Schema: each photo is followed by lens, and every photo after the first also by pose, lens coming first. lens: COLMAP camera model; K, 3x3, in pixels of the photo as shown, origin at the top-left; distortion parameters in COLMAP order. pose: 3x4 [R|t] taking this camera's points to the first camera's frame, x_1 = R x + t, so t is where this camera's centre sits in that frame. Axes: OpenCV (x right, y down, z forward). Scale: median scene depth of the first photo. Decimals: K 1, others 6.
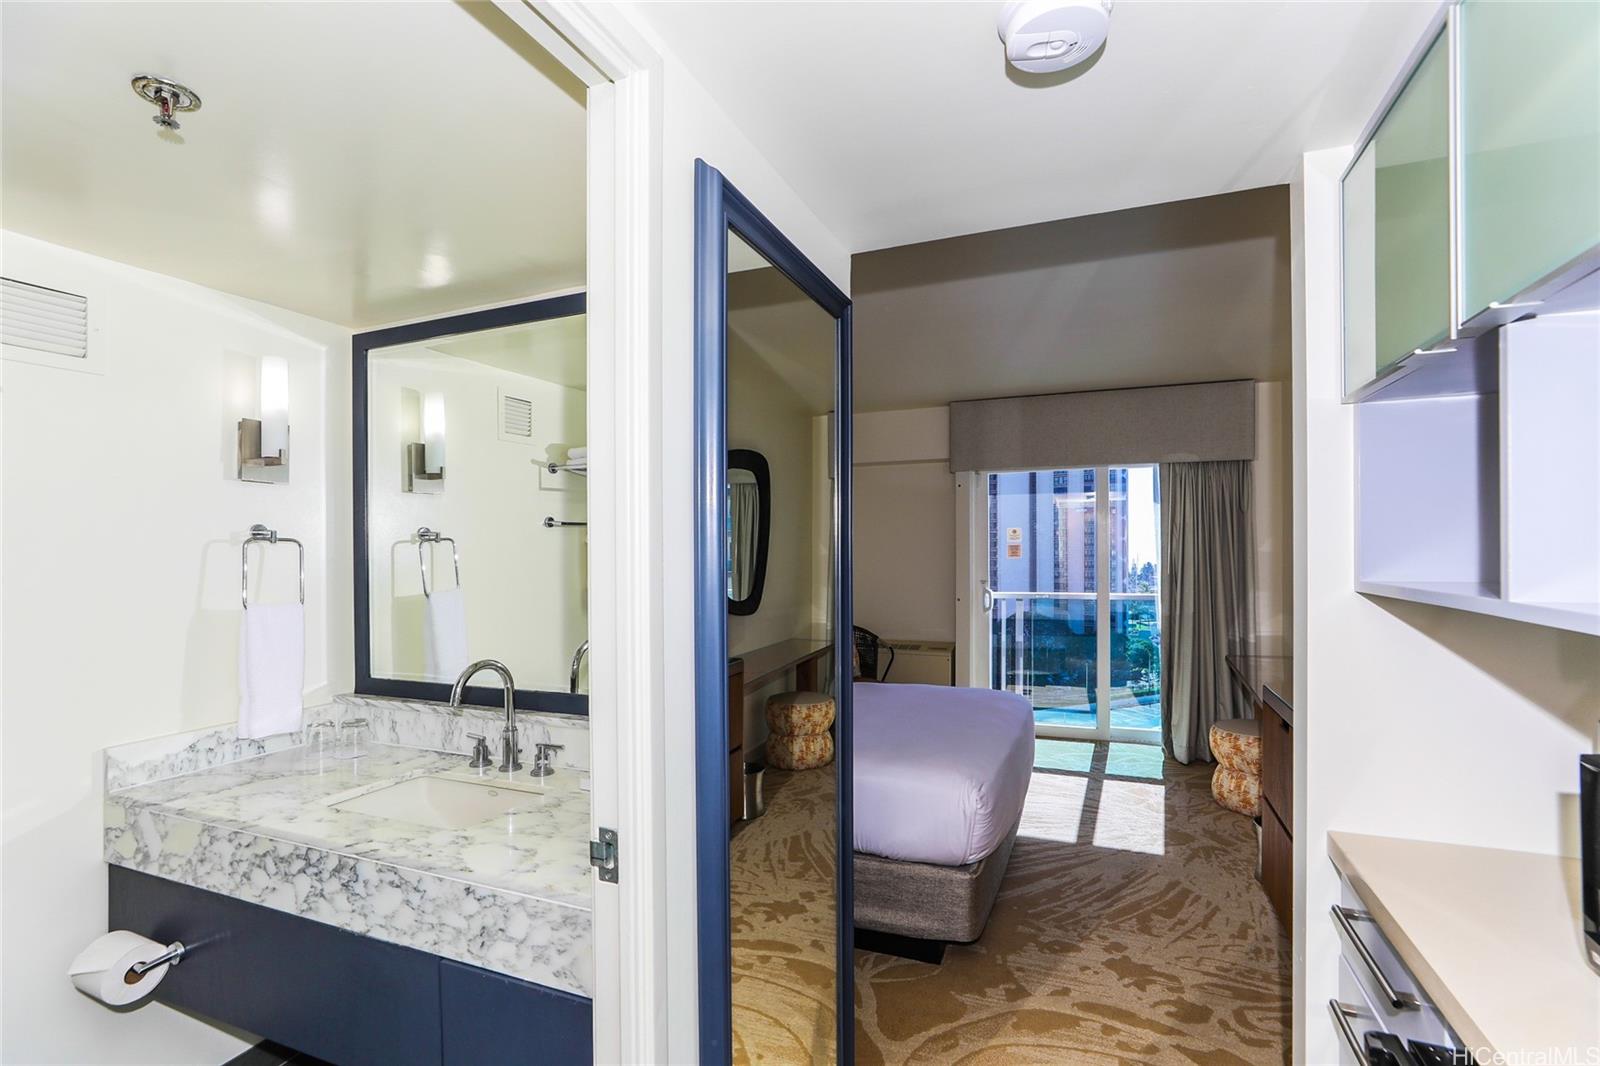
lens RADIAL K [[729.4, 0, 808.1], [0, 729.4, 543.1], [0, 0, 1]] dist [-0.018951, 0.008764]
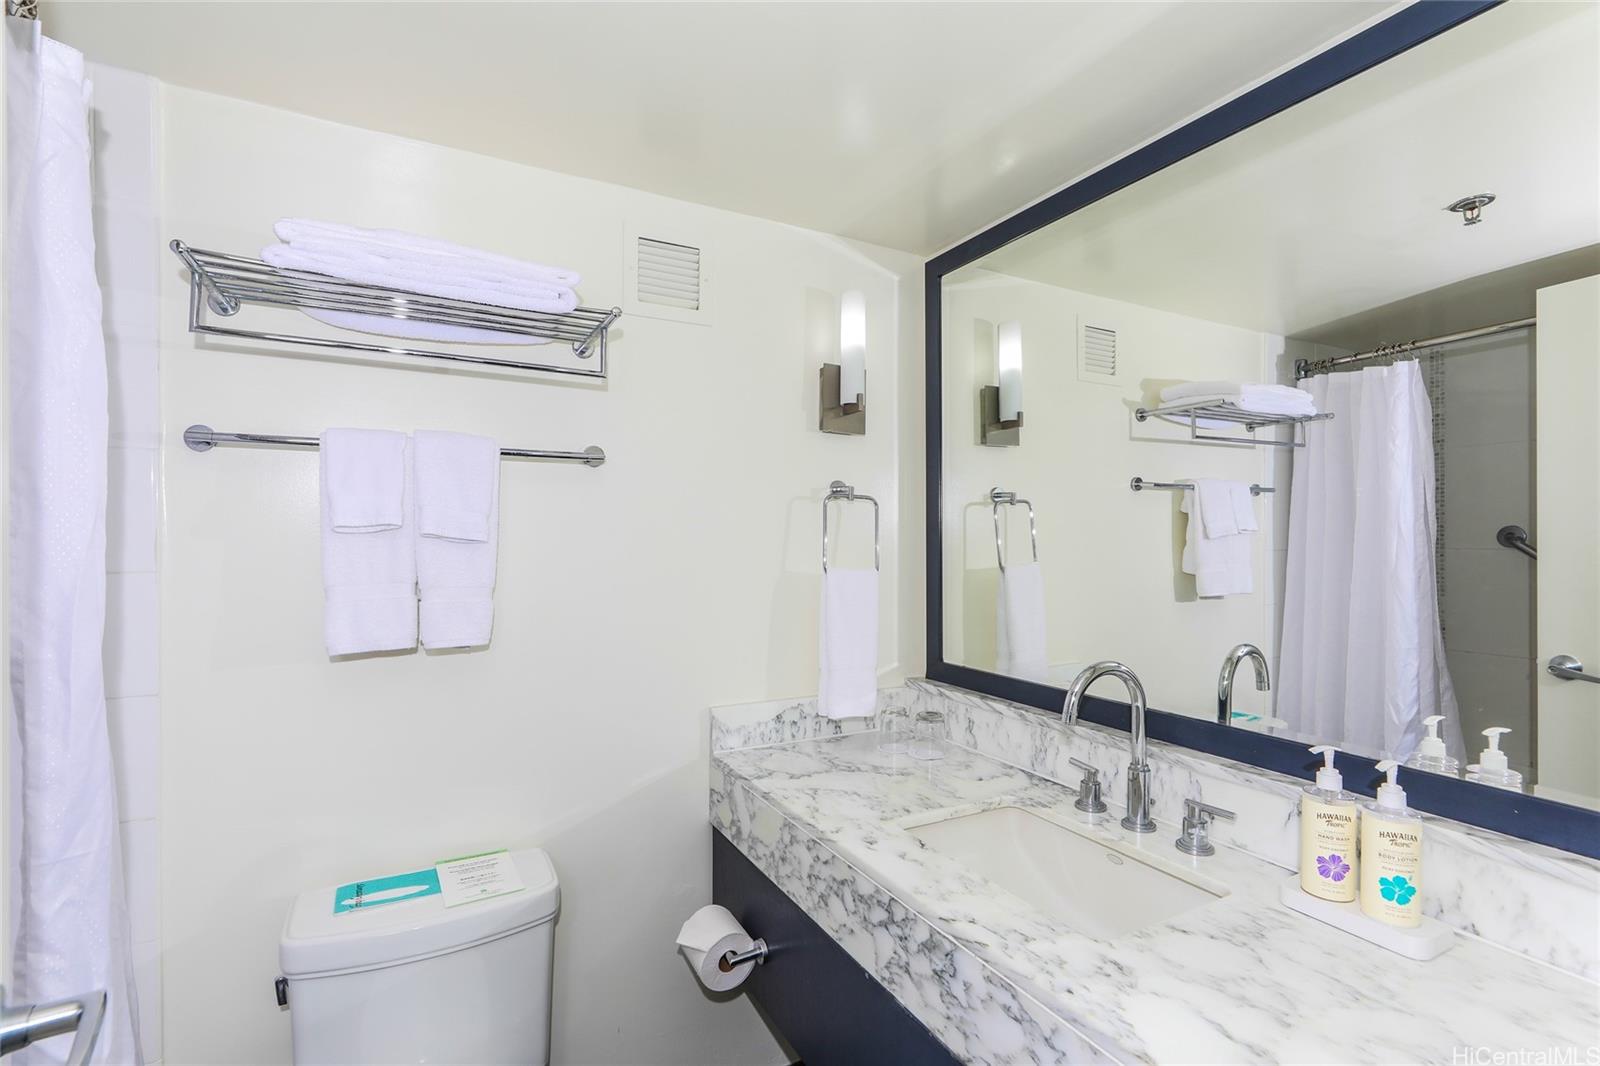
lens RADIAL K [[736.4, 0, 803.6], [0, 736.4, 538.1], [0, 0, 1]] dist [-0.016392, 0.006719]
pose [[0.770930, 0.011415, -0.636818, -0.222725], [-0.005142, 0.999918, 0.011699, 0.038506], [0.636899, -0.005745, 0.770926, 0.285399]]
